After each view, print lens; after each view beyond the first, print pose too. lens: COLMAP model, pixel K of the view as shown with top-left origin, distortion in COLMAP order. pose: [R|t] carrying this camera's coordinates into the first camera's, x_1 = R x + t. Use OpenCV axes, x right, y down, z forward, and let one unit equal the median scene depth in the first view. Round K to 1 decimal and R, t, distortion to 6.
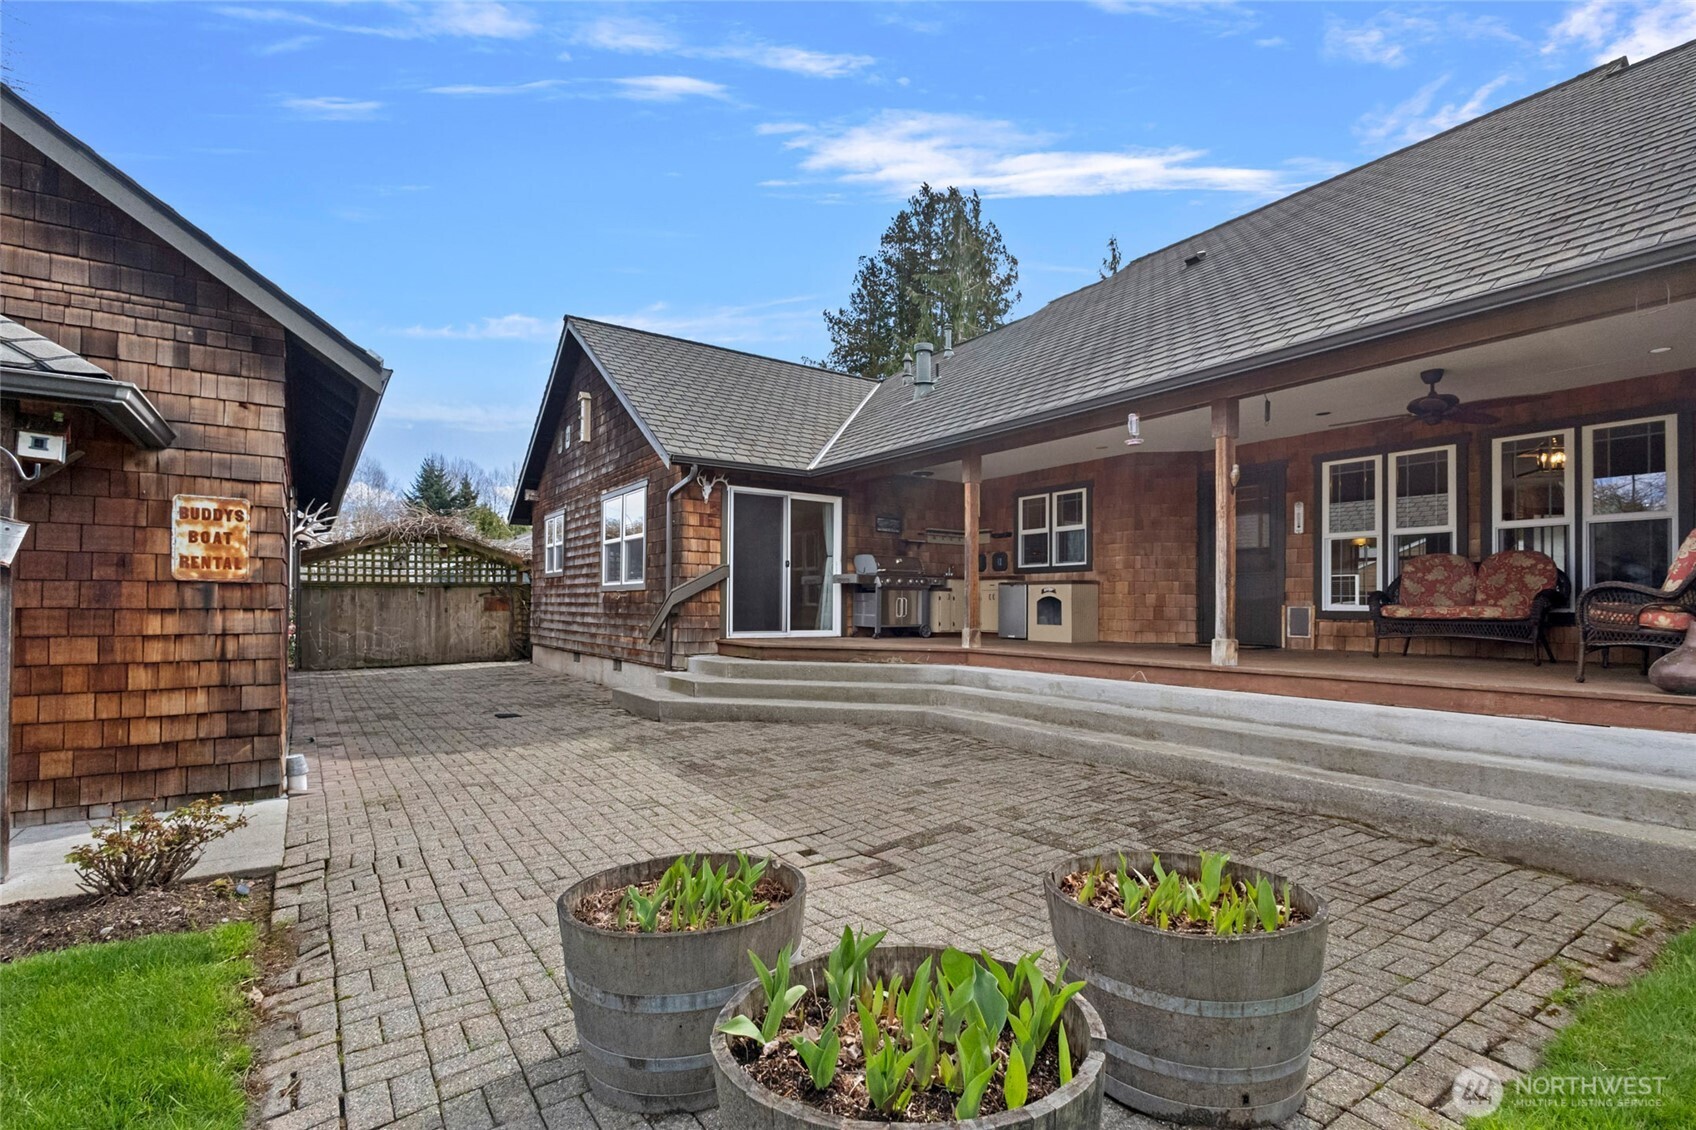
lens RADIAL K [[781.3, 0, 860.0], [0, 781.3, 595.1], [0, 0, 1]] dist [-0.000989, -0.000077]
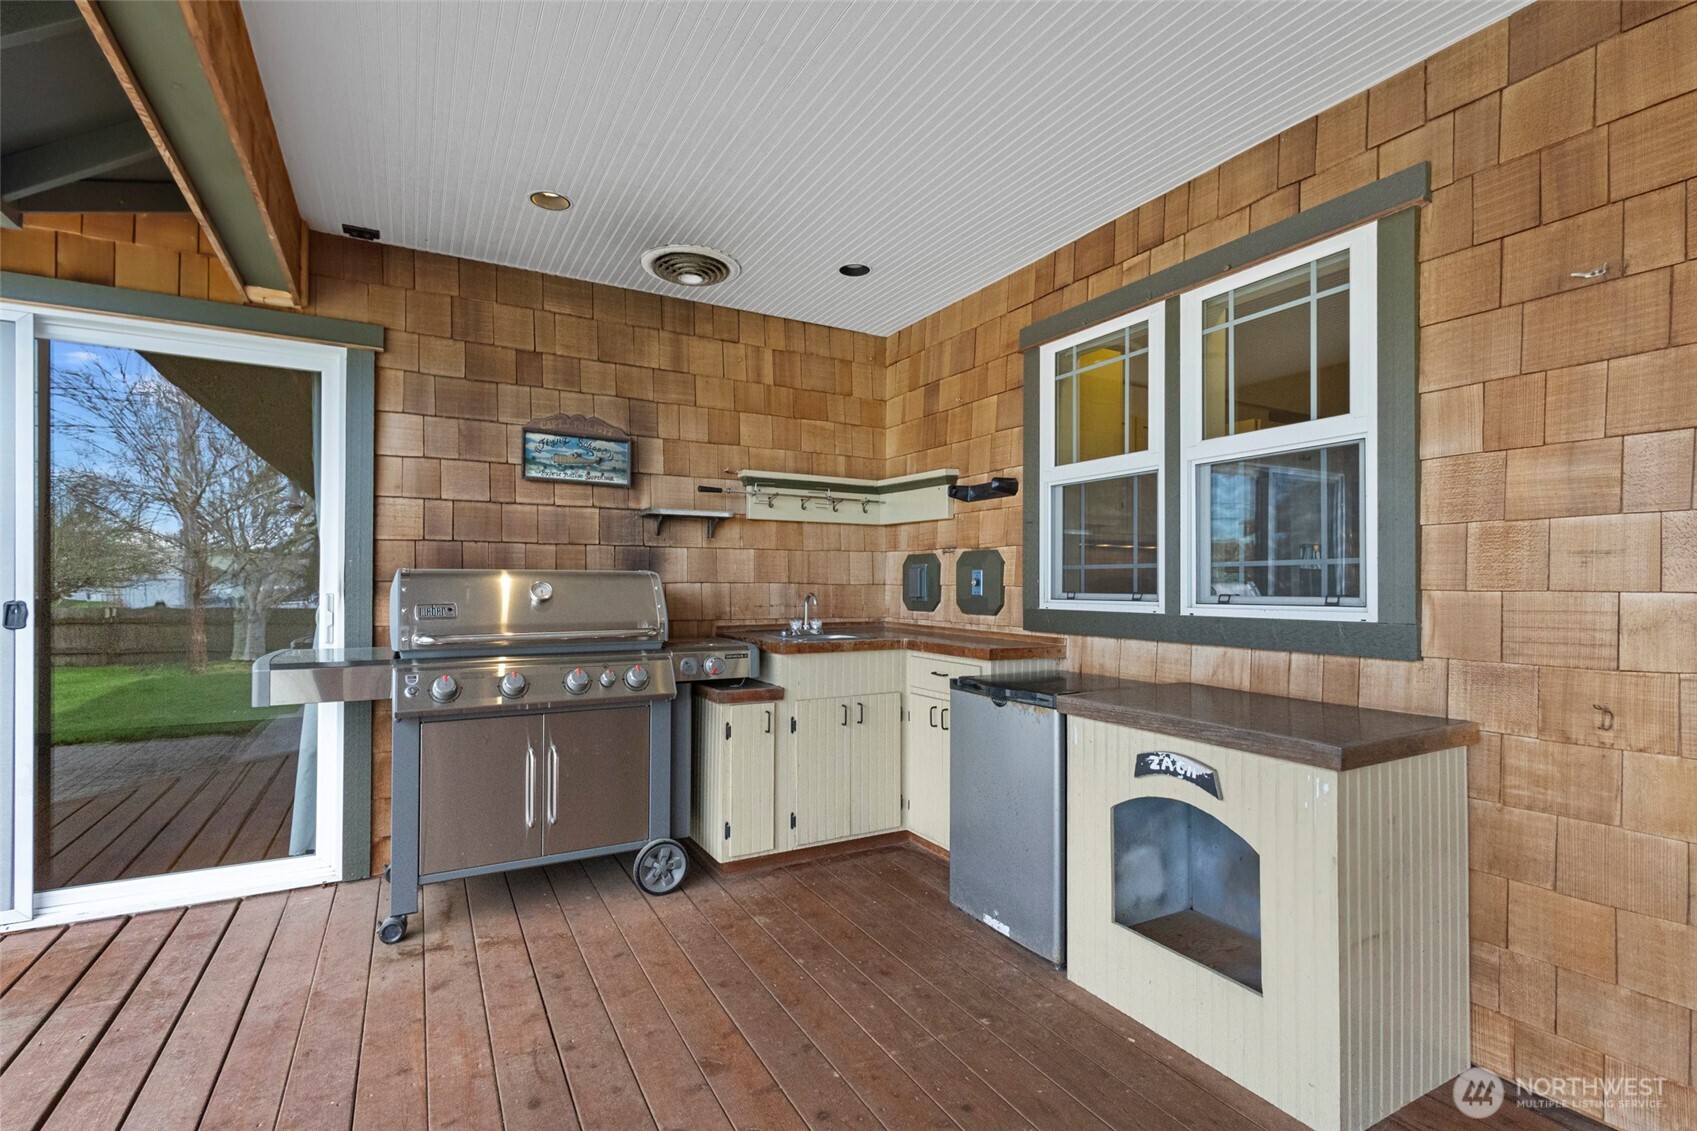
lens RADIAL K [[785.4, 0, 845.2], [0, 785.4, 570.5], [0, 0, 1]] dist [-0.000263, -0.000318]
pose [[0.994528, -0.003888, -0.104398, 0.165302], [0.003603, 0.999989, -0.002924, -0.047773], [0.104408, 0.002532, 0.994531, 0.729973]]
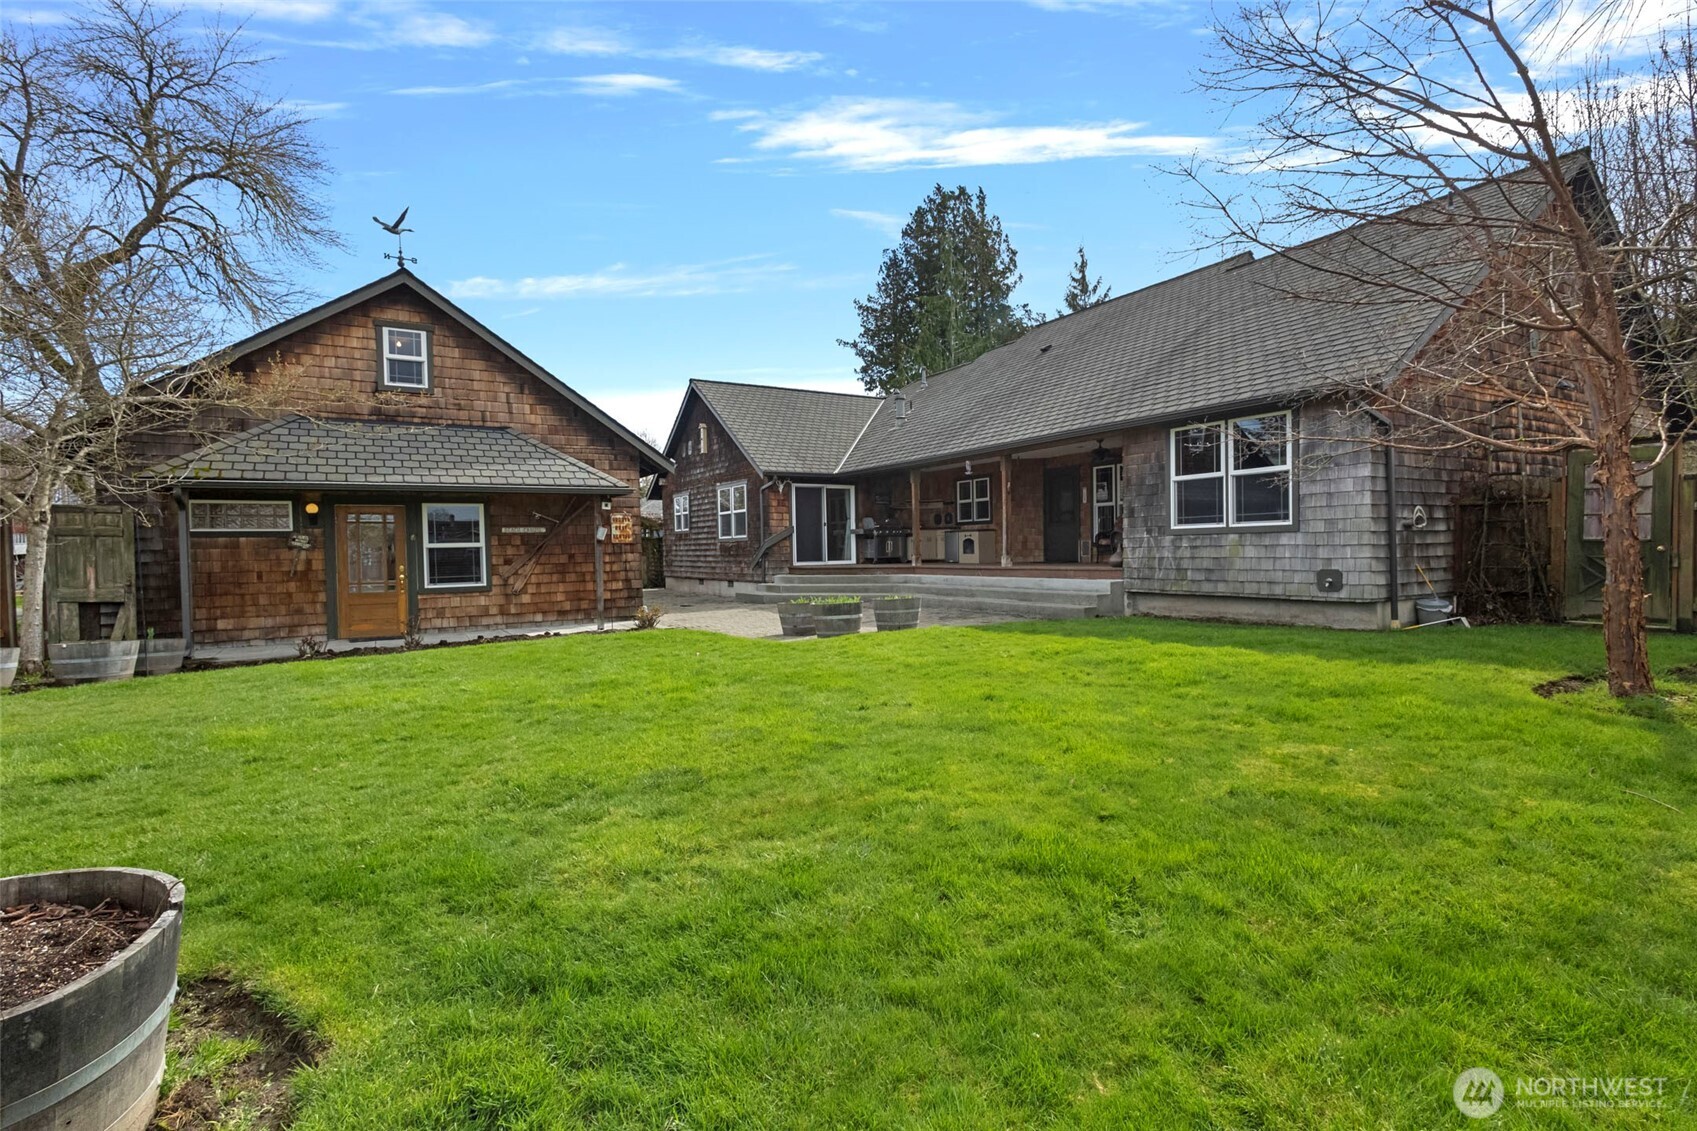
lens RADIAL K [[785.4, 0, 845.2], [0, 785.4, 570.5], [0, 0, 1]] dist [-0.000263, -0.000318]
pose [[0.996633, -0.023764, -0.078467, 0.088709], [0.027020, 0.998806, 0.040697, -0.005297], [0.077406, -0.042681, 0.996086, -0.767781]]
